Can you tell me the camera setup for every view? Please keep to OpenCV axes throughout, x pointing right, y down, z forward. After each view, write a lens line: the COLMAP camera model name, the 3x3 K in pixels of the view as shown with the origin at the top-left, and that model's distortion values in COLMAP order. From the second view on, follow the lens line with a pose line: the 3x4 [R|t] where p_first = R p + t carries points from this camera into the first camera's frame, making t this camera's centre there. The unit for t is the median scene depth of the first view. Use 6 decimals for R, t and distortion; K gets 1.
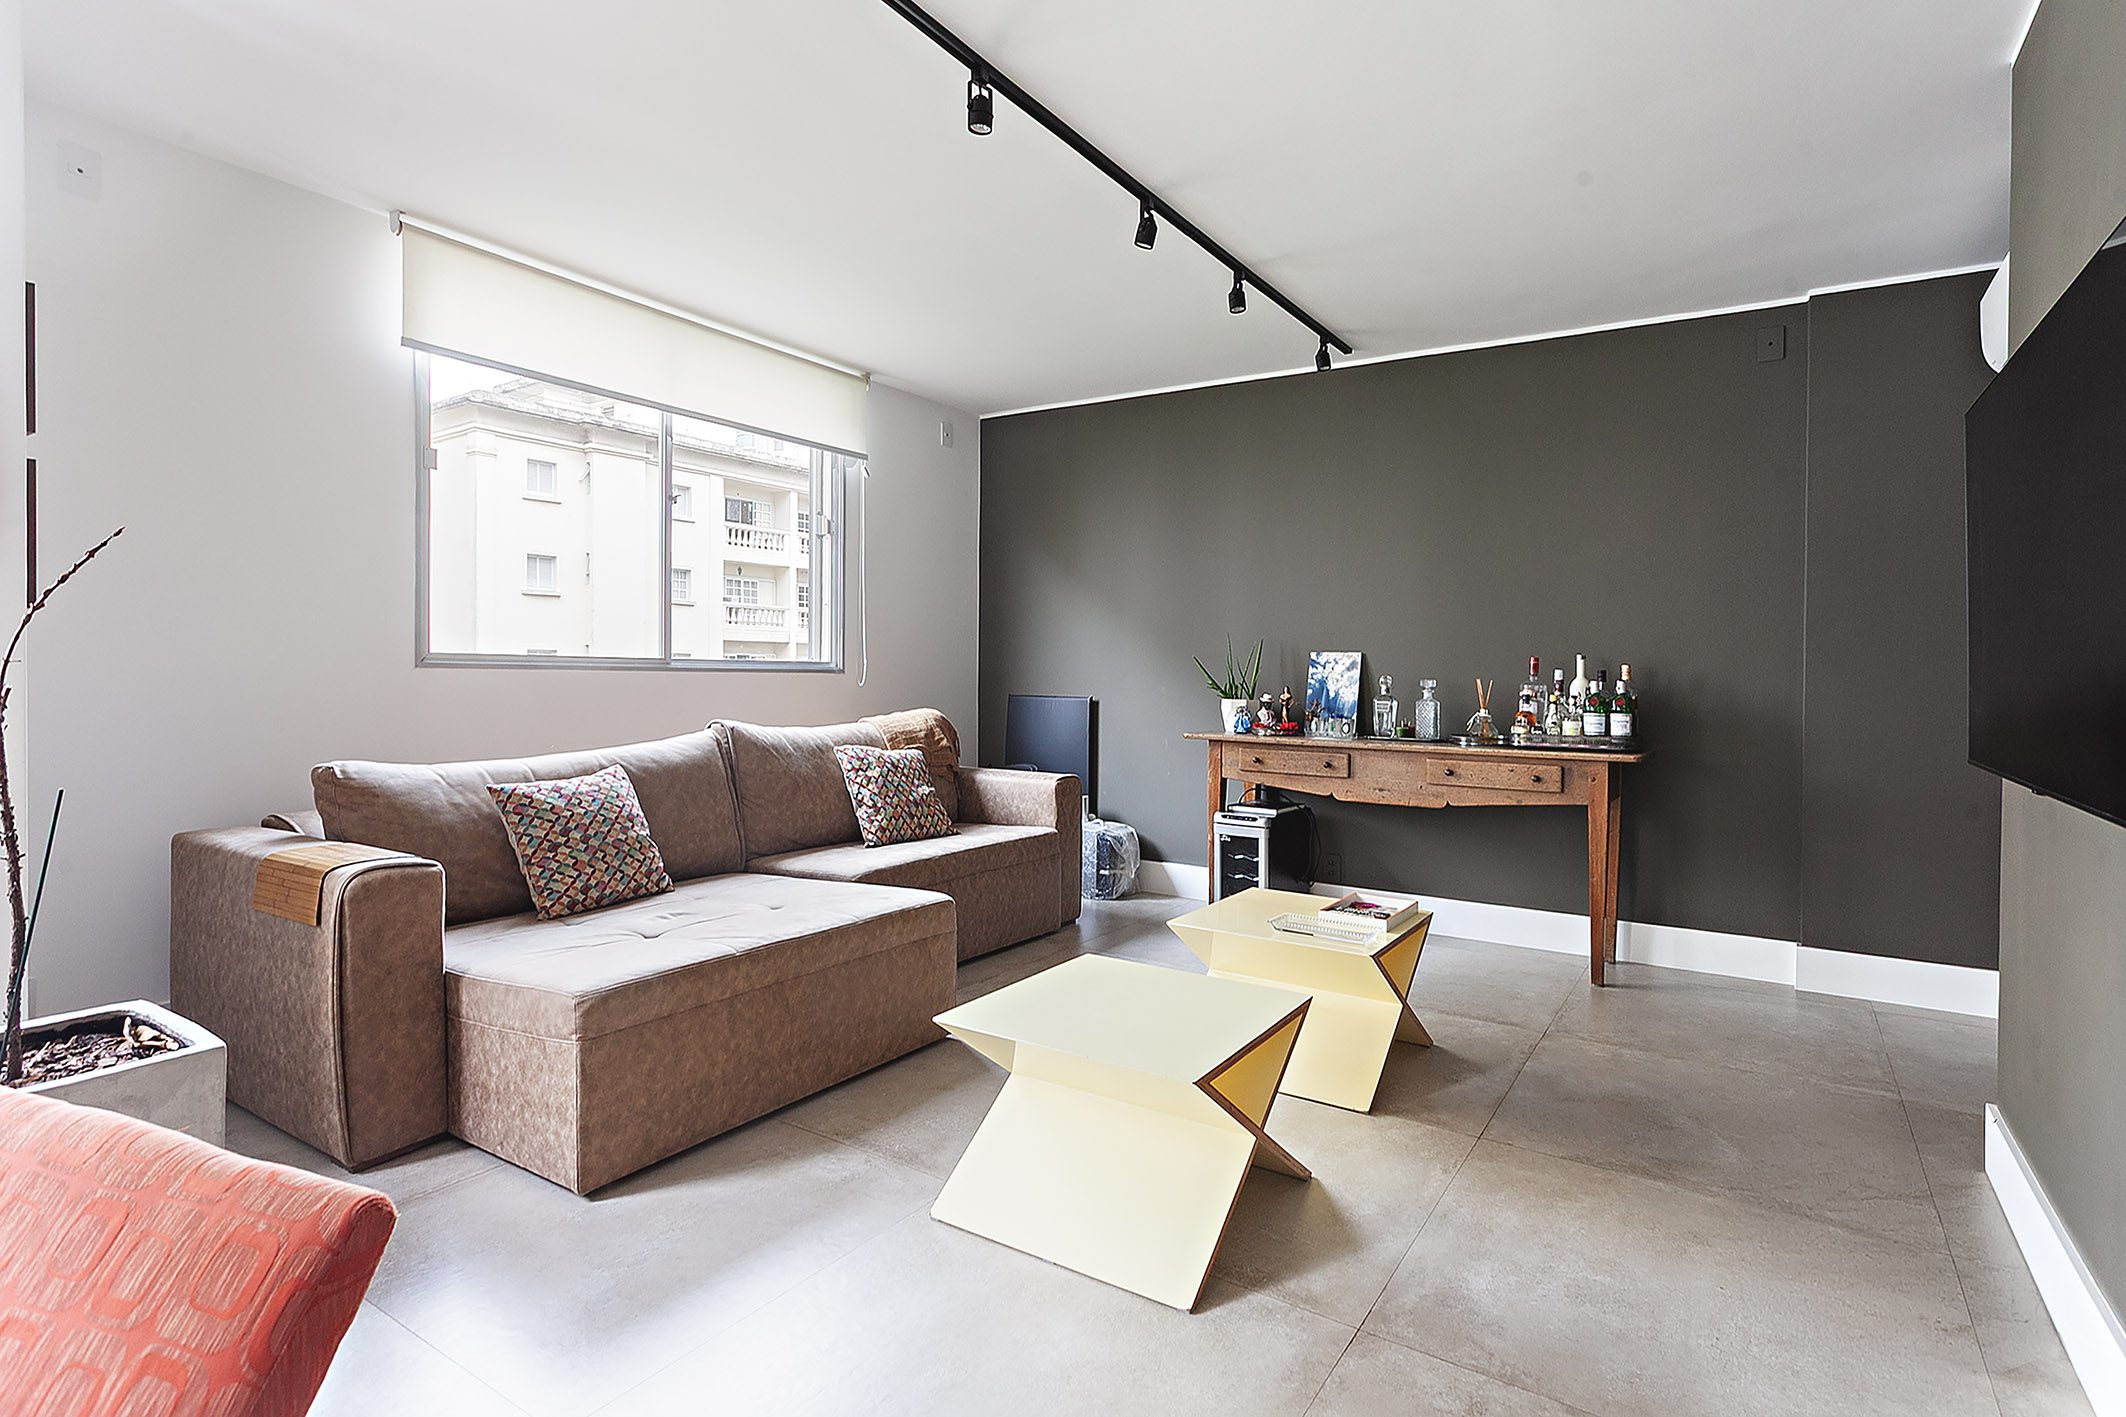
lens RADIAL K [[1067.7, 0, 1058.9], [0, 1067.7, 679.7], [0, 0, 1]] dist [0.001420, 0.000090]
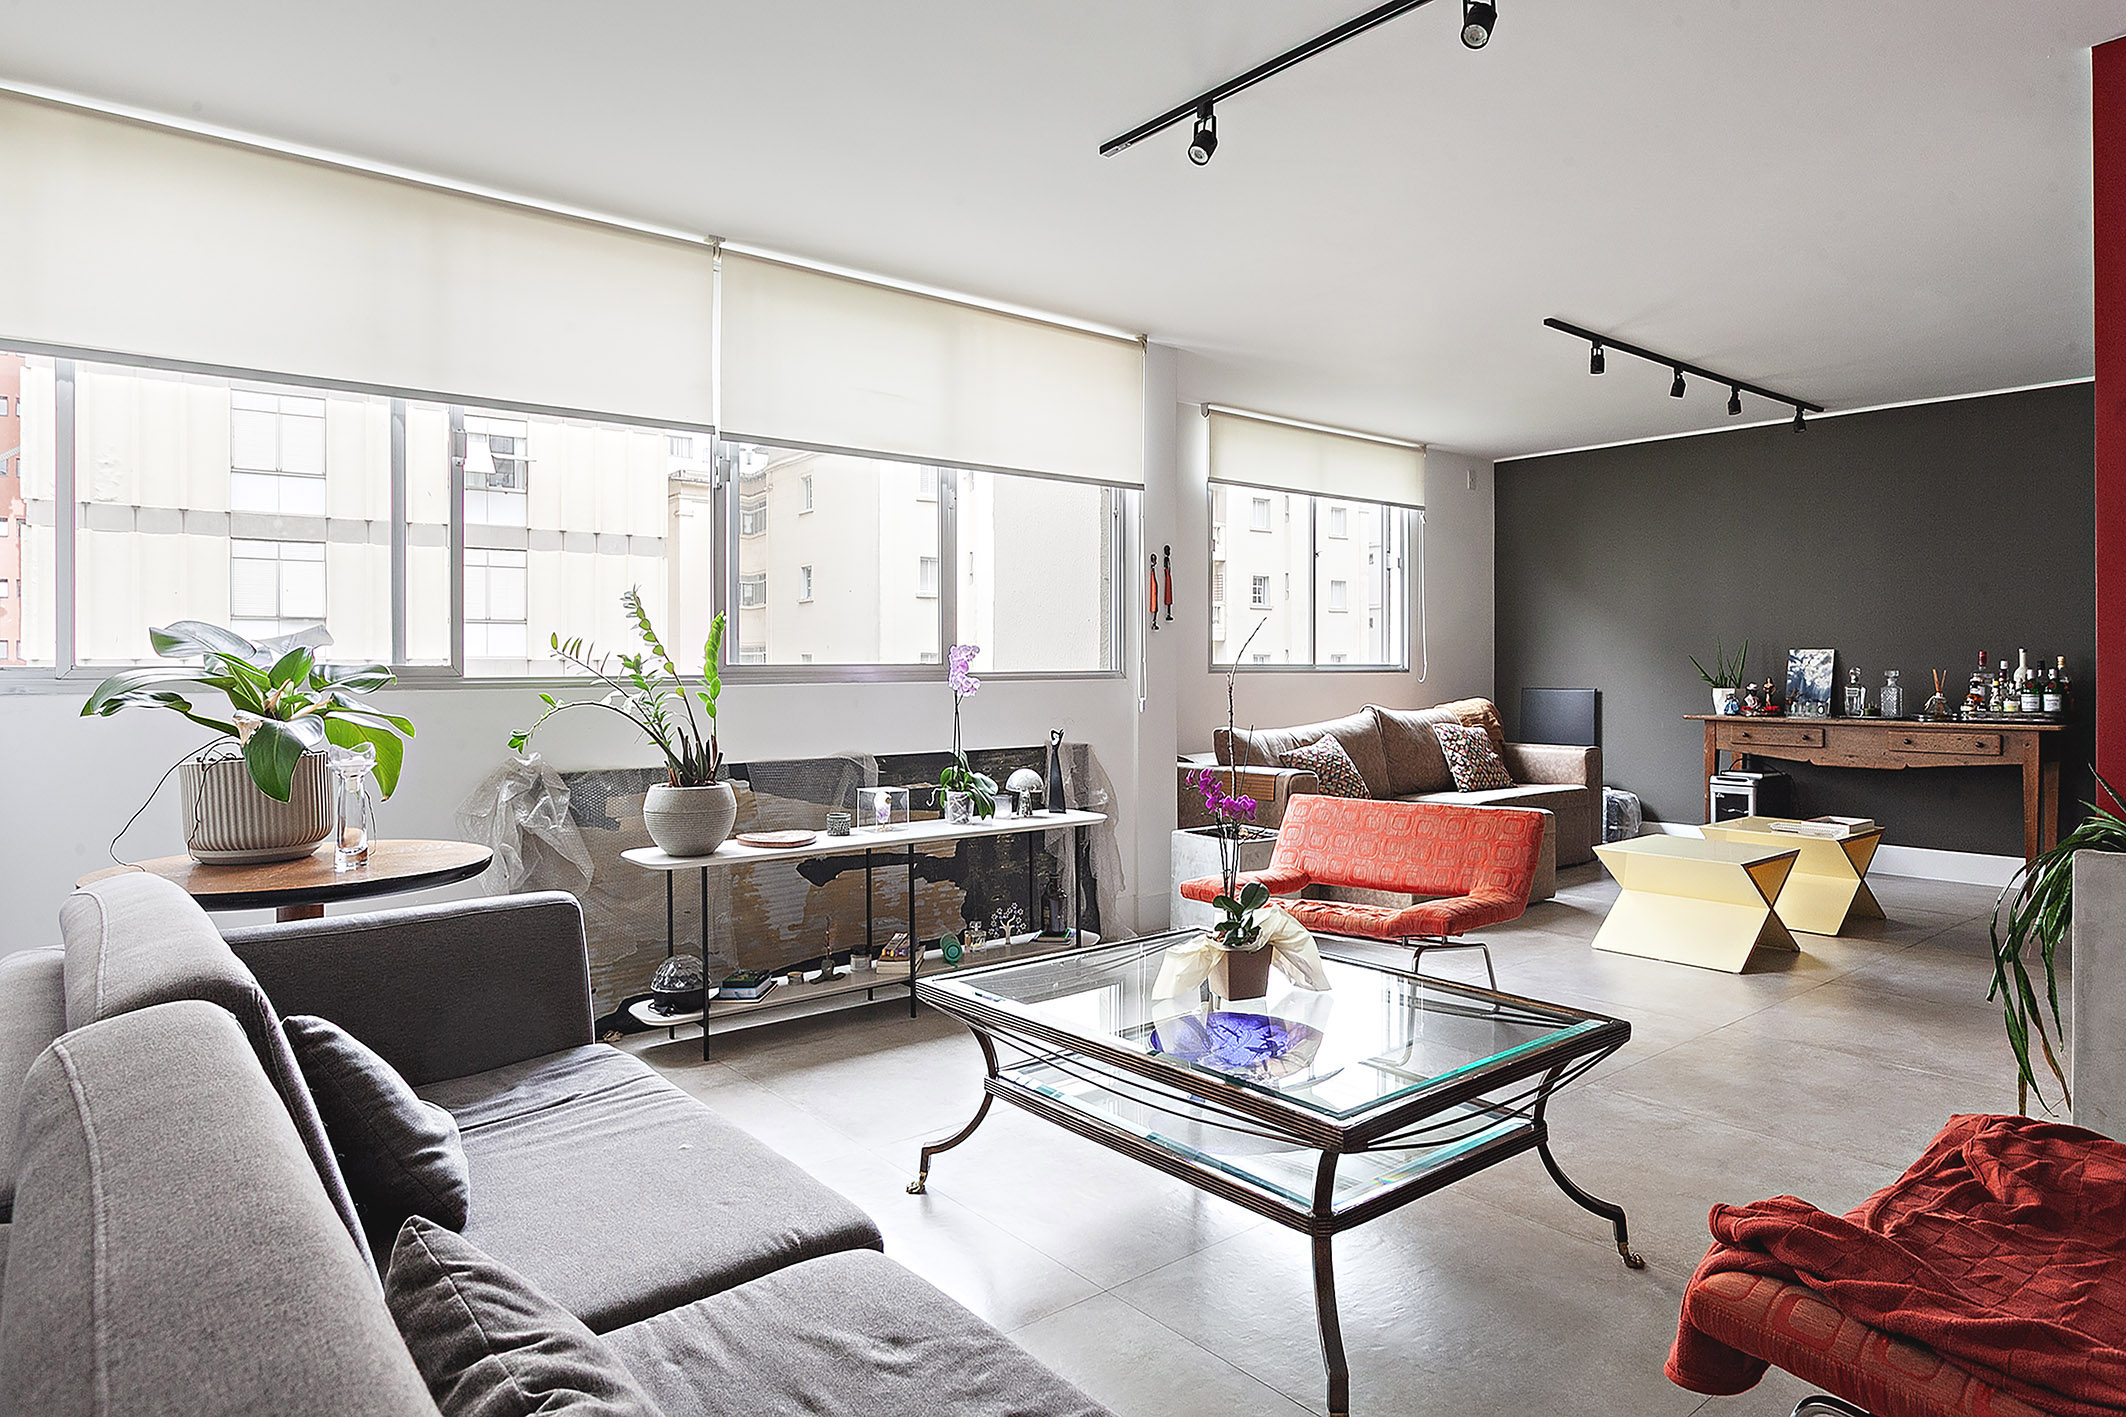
lens RADIAL K [[1311.9, 0, 1125.2], [0, 1311.9, 701.3], [0, 0, 1]] dist [-0.037816, 0.043271]
pose [[0.973652, -0.011308, -0.227758, -0.206293], [0.015335, 0.999756, 0.015917, -0.001999], [0.227523, -0.018990, 0.973588, -0.781126]]
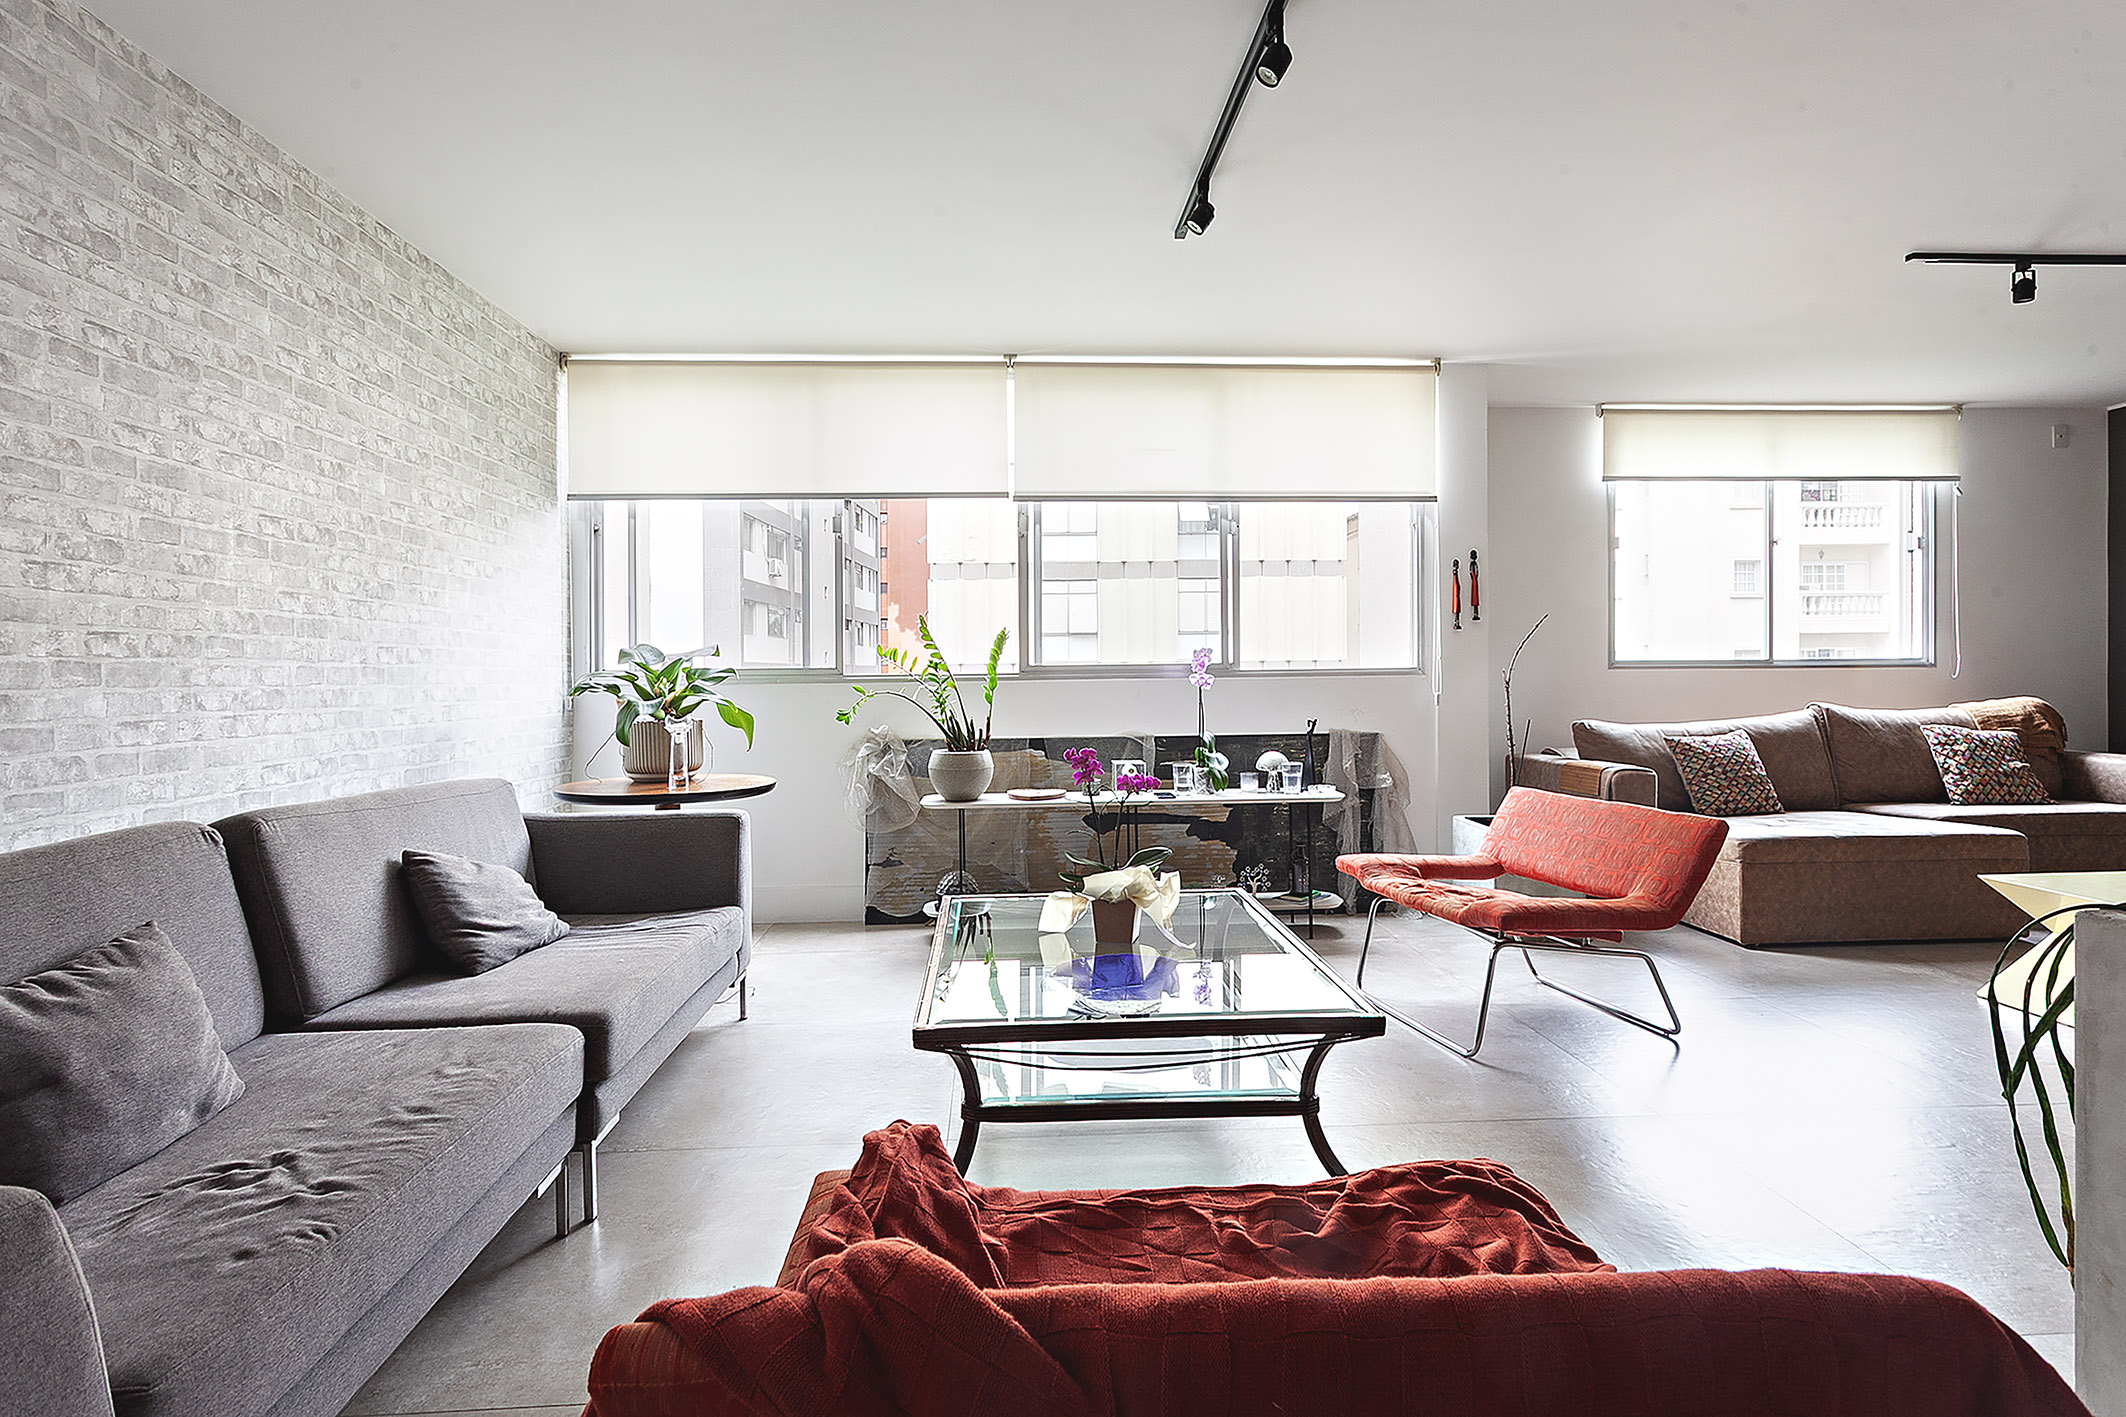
lens RADIAL K [[1107.4, 0, 1063.8], [0, 1107.4, 696.3], [0, 0, 1]] dist [0.003056, 0.000433]
pose [[0.630613, -0.002283, -0.776094, 0.163420], [0.013273, 0.999881, 0.007844, 0.004491], [0.775984, -0.015248, 0.630569, -0.593098]]
